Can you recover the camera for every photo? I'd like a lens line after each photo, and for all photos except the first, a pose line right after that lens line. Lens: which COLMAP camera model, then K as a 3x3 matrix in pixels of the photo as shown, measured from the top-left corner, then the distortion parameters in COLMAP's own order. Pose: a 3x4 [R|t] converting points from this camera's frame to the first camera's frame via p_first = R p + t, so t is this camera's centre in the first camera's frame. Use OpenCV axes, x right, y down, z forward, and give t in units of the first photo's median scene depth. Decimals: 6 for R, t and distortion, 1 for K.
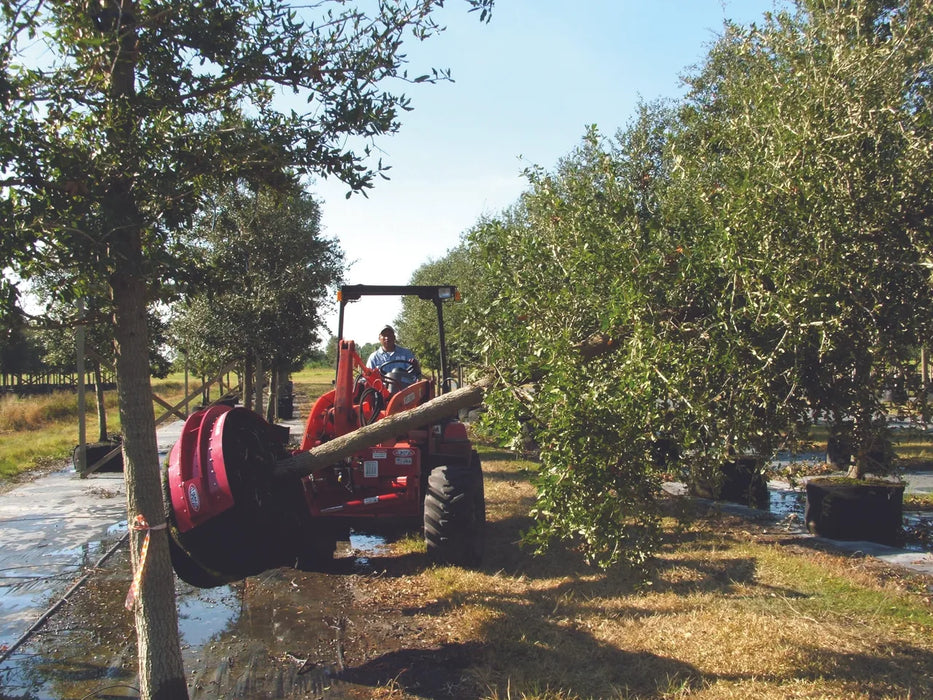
lens RADIAL K [[1097.6, 0, 466.5], [0, 1097.6, 350.0], [0, 0, 1]] dist [-0.256867, 0.427391]
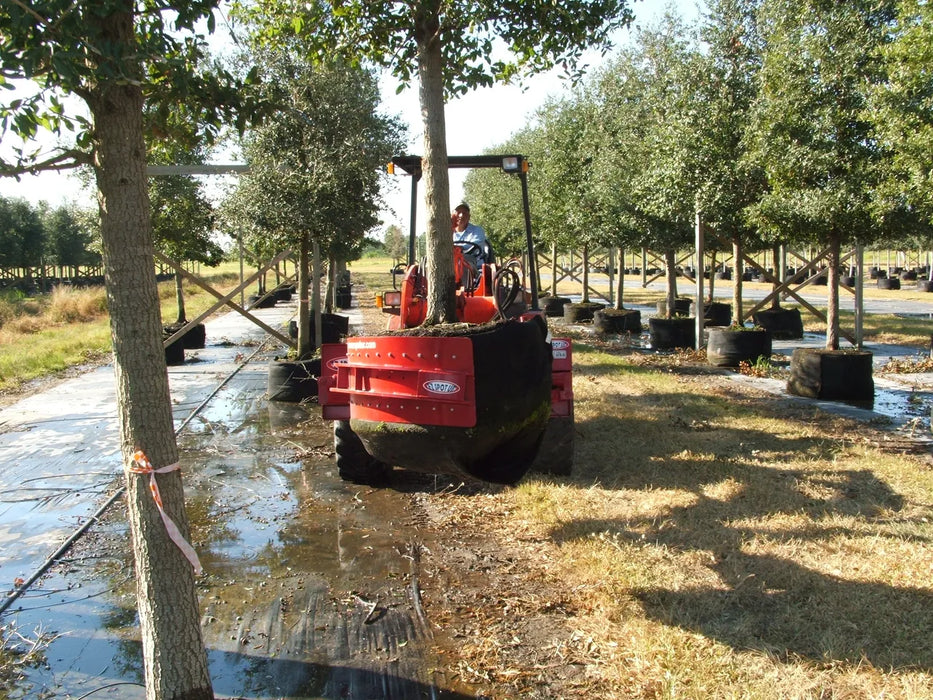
lens RADIAL K [[1097.6, 0, 466.5], [0, 1097.6, 350.0], [0, 0, 1]] dist [-0.256867, 0.427391]
pose [[0.998646, 0.002921, -0.051933, -0.020321], [0.002330, 0.994907, 0.100770, 0.007326], [0.051963, -0.100754, 0.993553, 0.109112]]
